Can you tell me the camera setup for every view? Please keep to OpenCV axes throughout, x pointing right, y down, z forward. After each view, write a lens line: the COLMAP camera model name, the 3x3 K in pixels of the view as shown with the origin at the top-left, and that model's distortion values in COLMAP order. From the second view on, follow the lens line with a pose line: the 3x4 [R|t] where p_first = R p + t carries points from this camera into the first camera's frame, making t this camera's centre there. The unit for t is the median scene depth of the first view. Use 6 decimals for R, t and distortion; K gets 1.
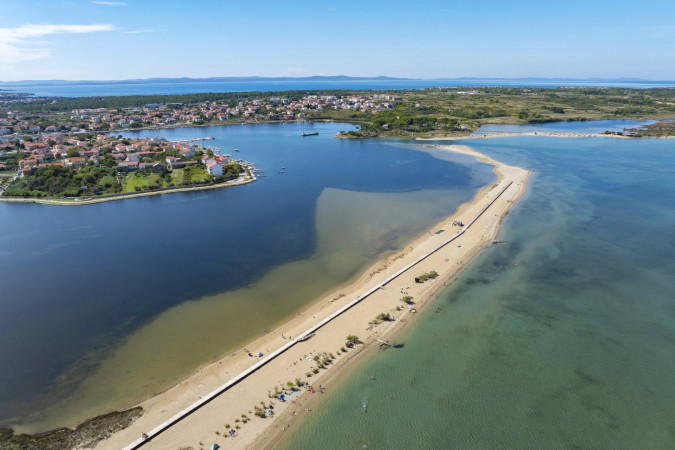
lens RADIAL K [[480.8, 0, 337.5], [0, 480.8, 225.0], [0, 0, 1]] dist [-0.057320, 0.005084]
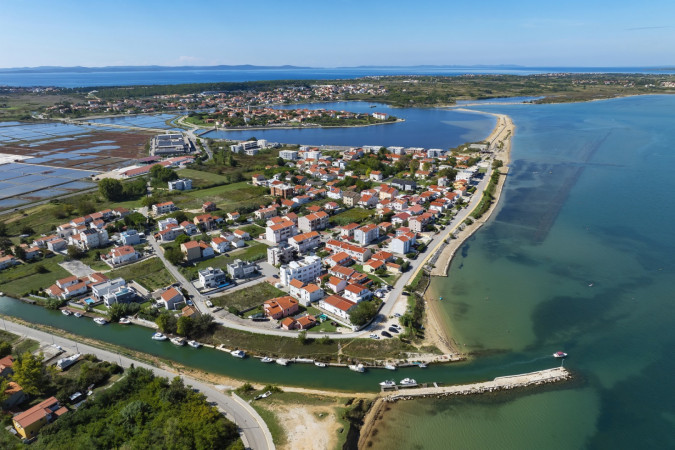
lens RADIAL K [[480.9, 0, 335.8], [0, 480.9, 212.7], [0, 0, 1]] dist [-0.037706, 0.009508]
pose [[0.978062, -0.062100, 0.198842, -0.413792], [0.062306, 0.998043, 0.005228, 0.136494], [-0.198778, 0.007276, 0.980018, -0.525158]]
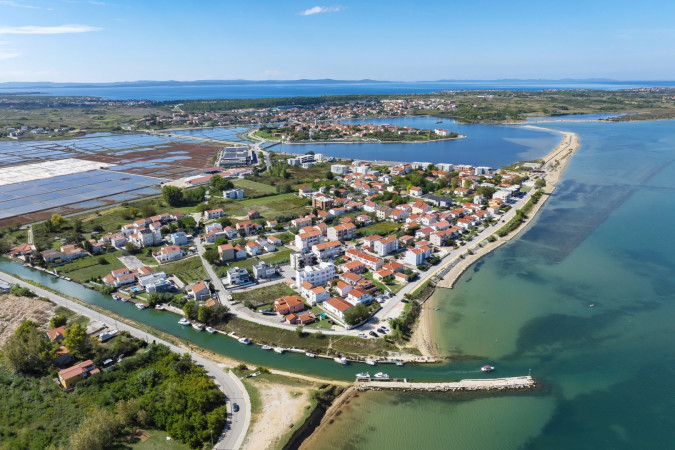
lens RADIAL K [[480.9, 0, 335.8], [0, 480.9, 212.7], [0, 0, 1]] dist [-0.037706, 0.009508]
pose [[0.998758, -0.017982, 0.046467, -0.384196], [0.019271, 0.999438, -0.027429, 0.138709], [-0.045948, 0.028290, 0.998543, -0.555875]]
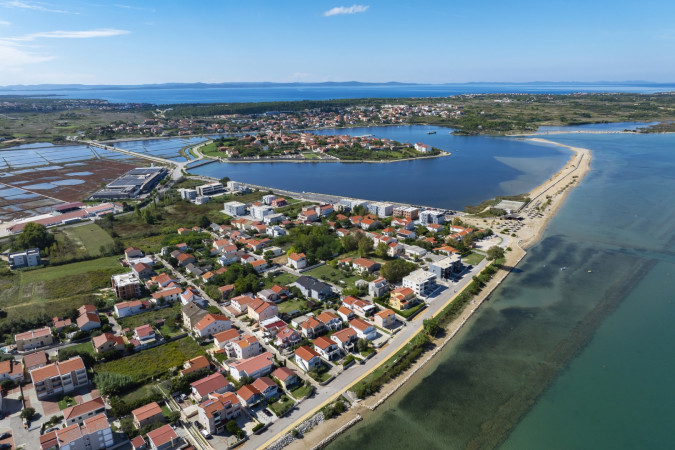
lens RADIAL K [[480.9, 0, 335.8], [0, 480.9, 212.7], [0, 0, 1]] dist [-0.037706, 0.009508]
pose [[0.999935, -0.002581, -0.011086, -0.251706], [0.002223, 0.999478, -0.032230, 0.084434], [0.011164, 0.032203, 0.999419, -0.387362]]
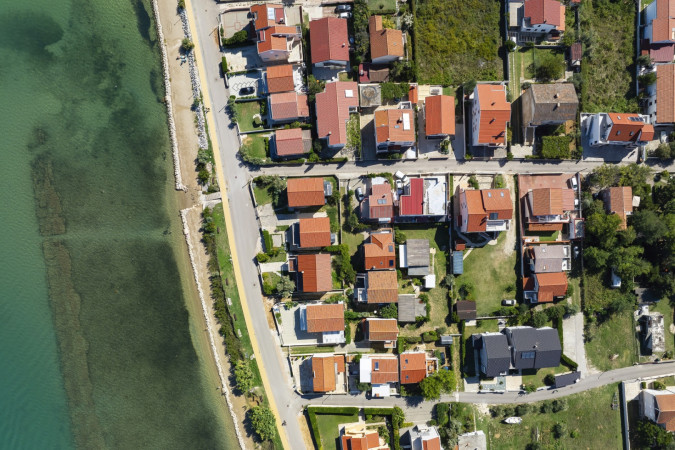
lens RADIAL K [[480.9, 0, 335.8], [0, 480.9, 212.7], [0, 0, 1]] dist [-0.037706, 0.009508]
pose [[-0.609673, 0.792516, 0.014726, -0.268678], [-0.208034, -0.177910, 0.961806, 0.011340], [0.764867, 0.583323, 0.273337, -0.211146]]
